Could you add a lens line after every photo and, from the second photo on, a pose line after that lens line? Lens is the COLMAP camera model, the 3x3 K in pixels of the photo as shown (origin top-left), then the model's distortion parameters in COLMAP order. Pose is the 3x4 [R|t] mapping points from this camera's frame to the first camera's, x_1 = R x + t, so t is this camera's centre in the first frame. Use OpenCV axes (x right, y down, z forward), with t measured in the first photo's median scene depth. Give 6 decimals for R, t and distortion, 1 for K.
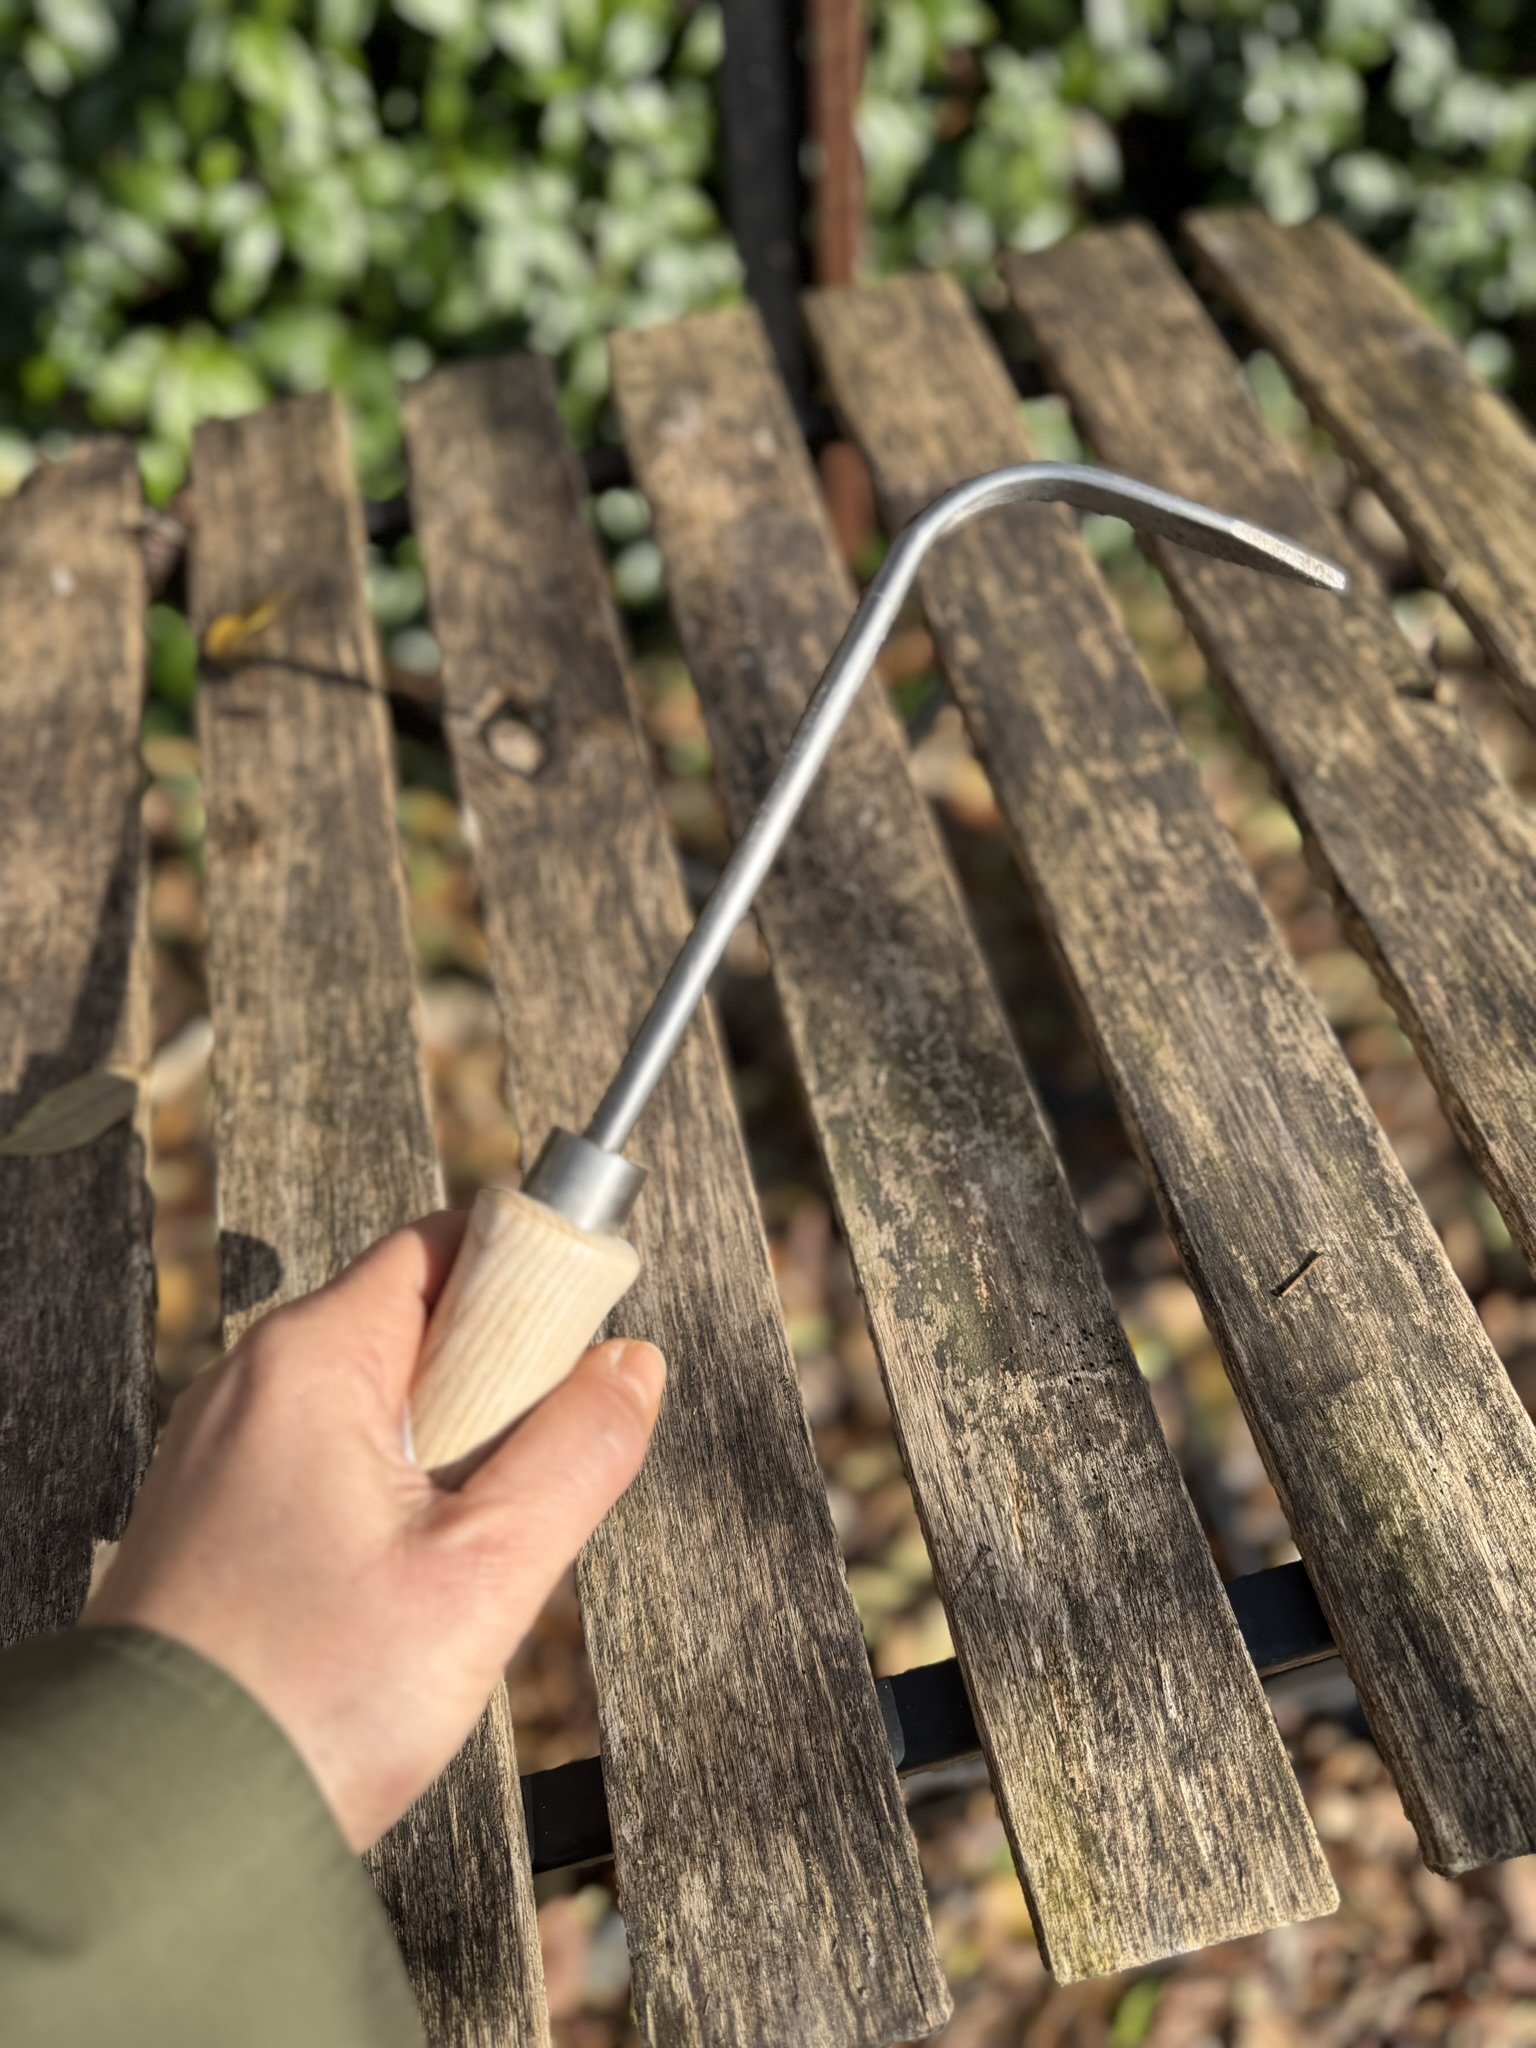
lens RADIAL K [[1424.1, 0, 776.3], [0, 1424.1, 1037.4], [0, 0, 1]] dist [0.011476, -0.063603]
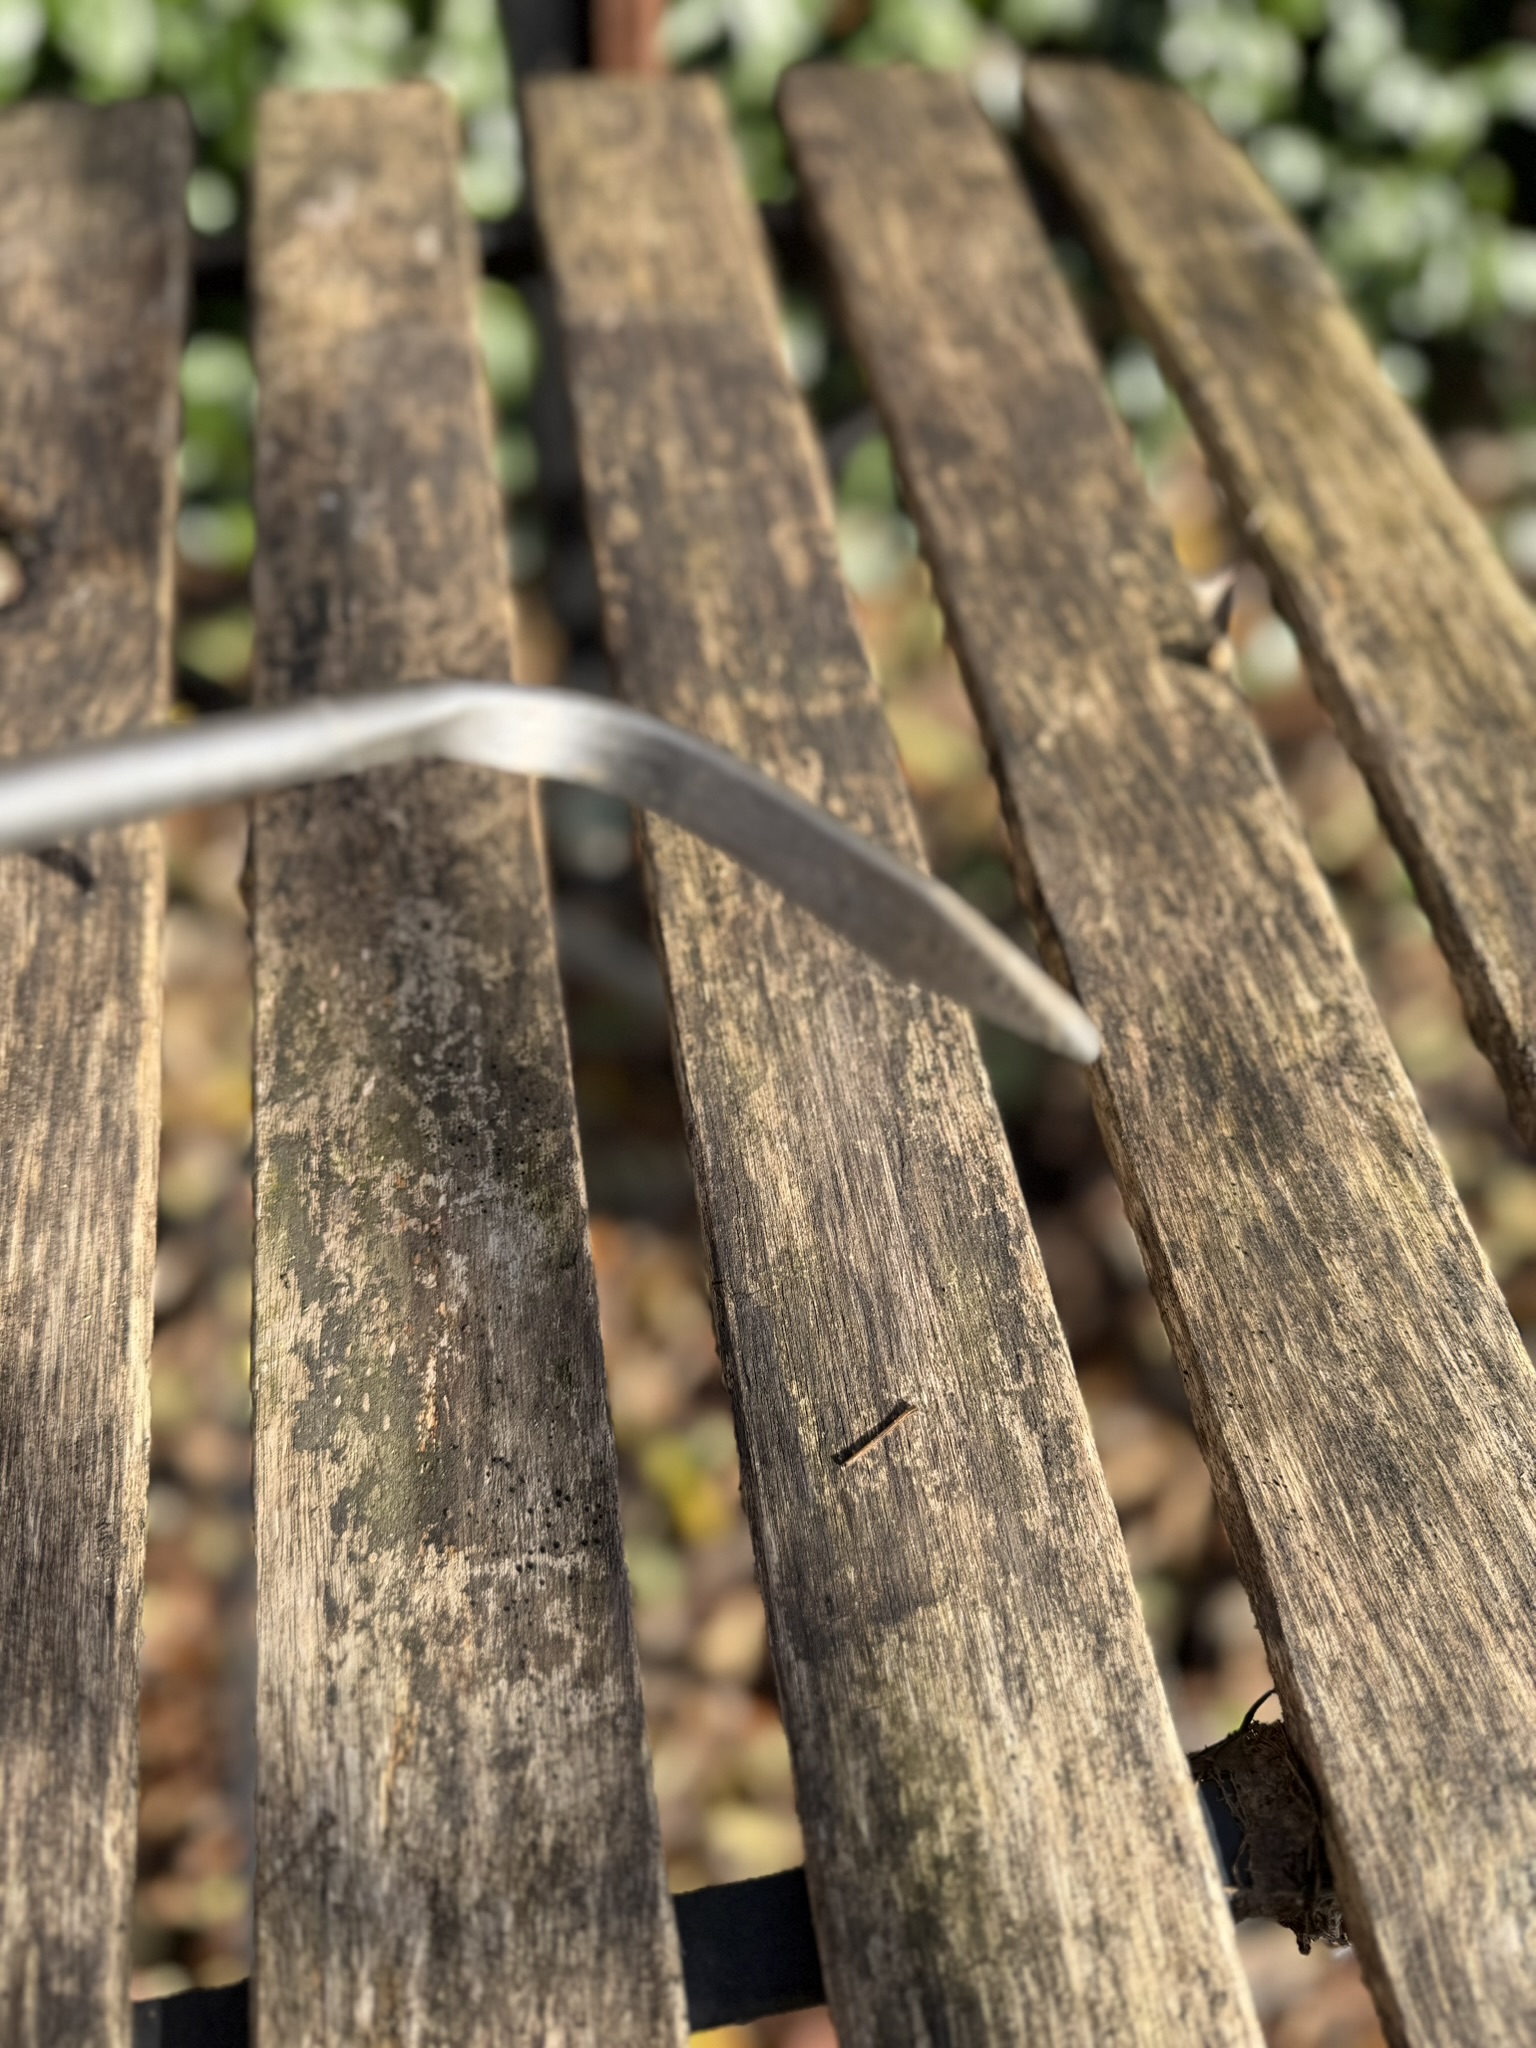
lens RADIAL K [[1424.1, 0, 763.5], [0, 1424.1, 1051.3], [0, 0, 1]] dist [0.011476, -0.063603]
pose [[0.990723, 0.109333, 0.080715, 0.214080], [-0.111073, 0.993660, 0.017372, -0.023158], [-0.078304, -0.026176, 0.996586, 0.289081]]
